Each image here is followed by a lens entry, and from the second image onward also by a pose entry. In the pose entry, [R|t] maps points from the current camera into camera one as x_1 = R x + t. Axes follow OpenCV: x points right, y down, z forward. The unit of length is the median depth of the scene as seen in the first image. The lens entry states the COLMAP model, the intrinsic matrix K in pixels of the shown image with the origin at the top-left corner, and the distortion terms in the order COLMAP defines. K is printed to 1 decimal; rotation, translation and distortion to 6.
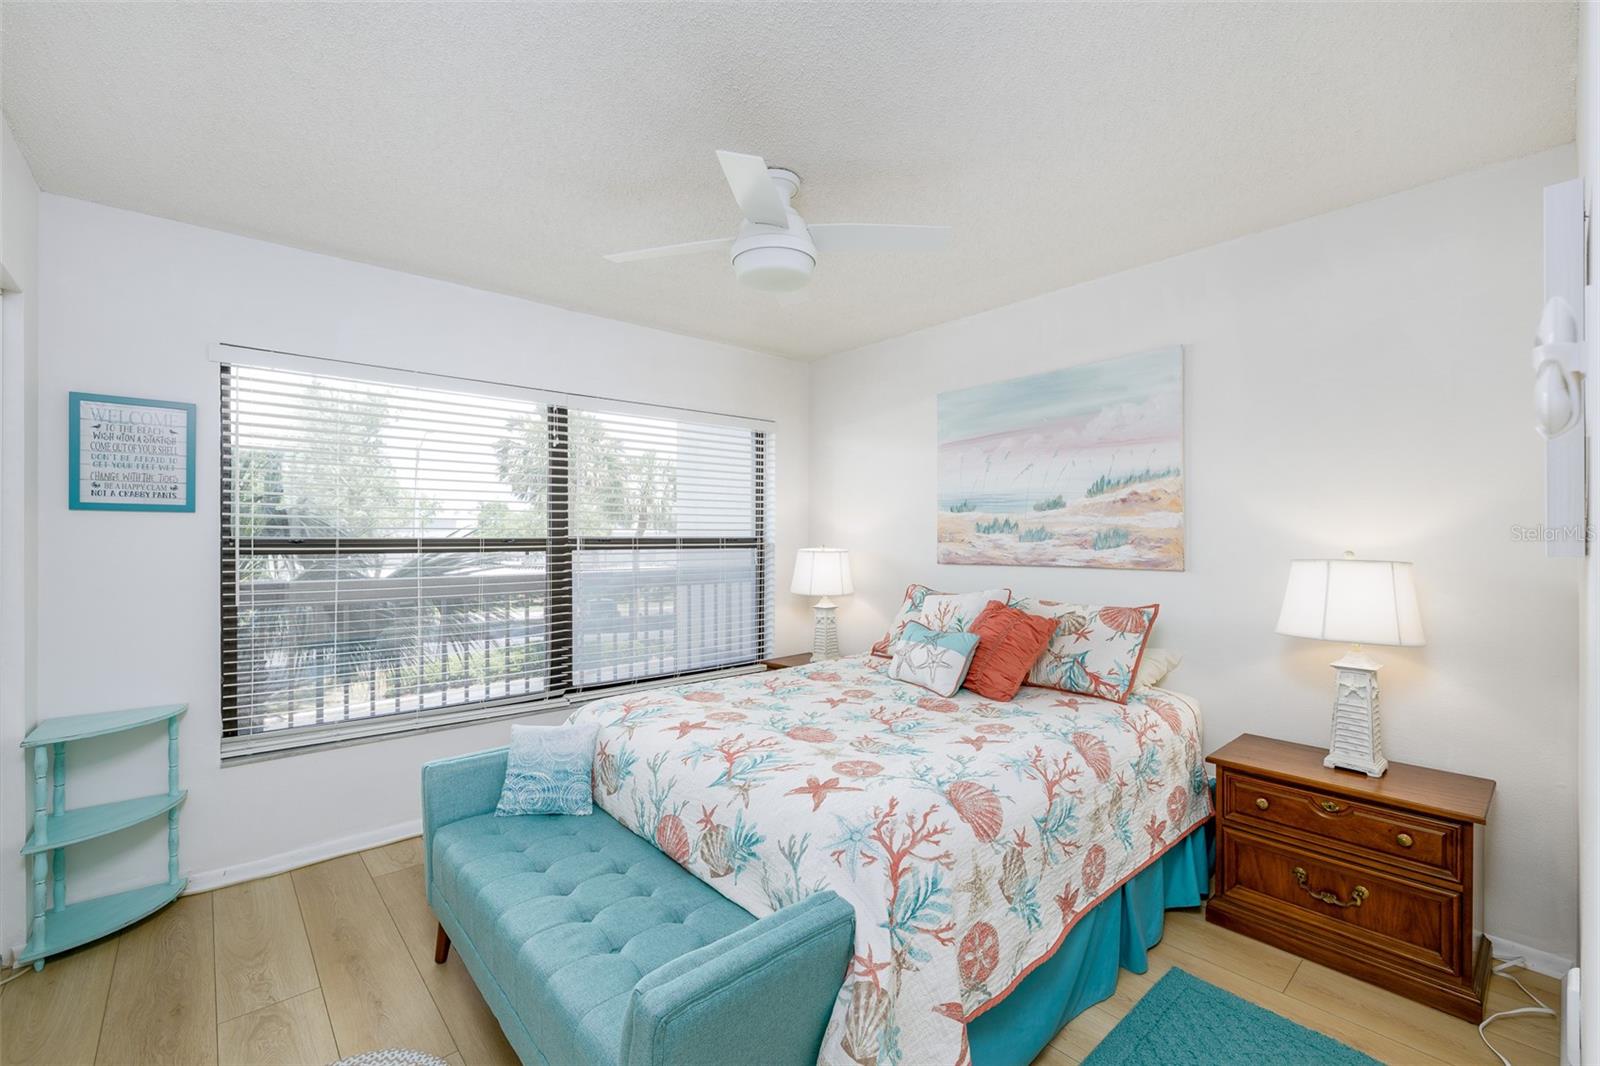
lens RADIAL K [[672.7, 0, 795.8], [0, 672.7, 533.1], [0, 0, 1]] dist [0.000873, 0.000182]
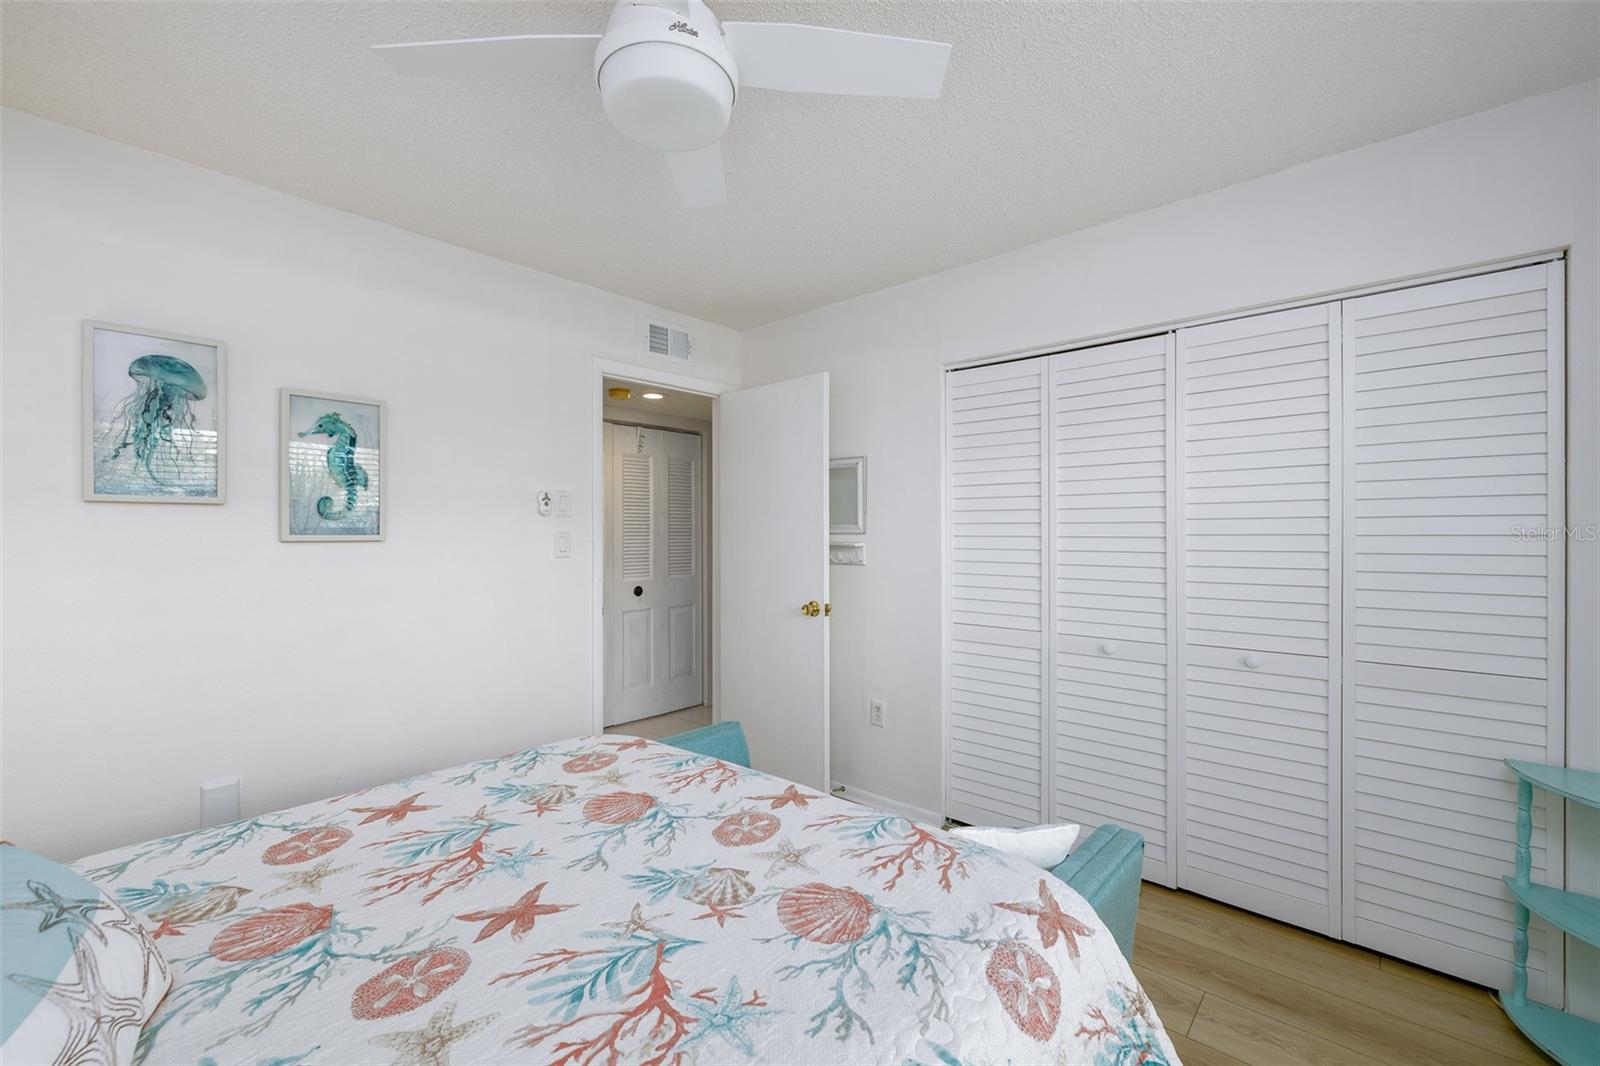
lens RADIAL K [[672.7, 0, 795.8], [0, 672.7, 533.1], [0, 0, 1]] dist [0.000873, 0.000182]
pose [[-0.994115, 0.000766, -0.108326, 0.118731], [0.001138, 0.999994, -0.003372, 0.001706], [0.108322, -0.003475, -0.994110, 1.752672]]
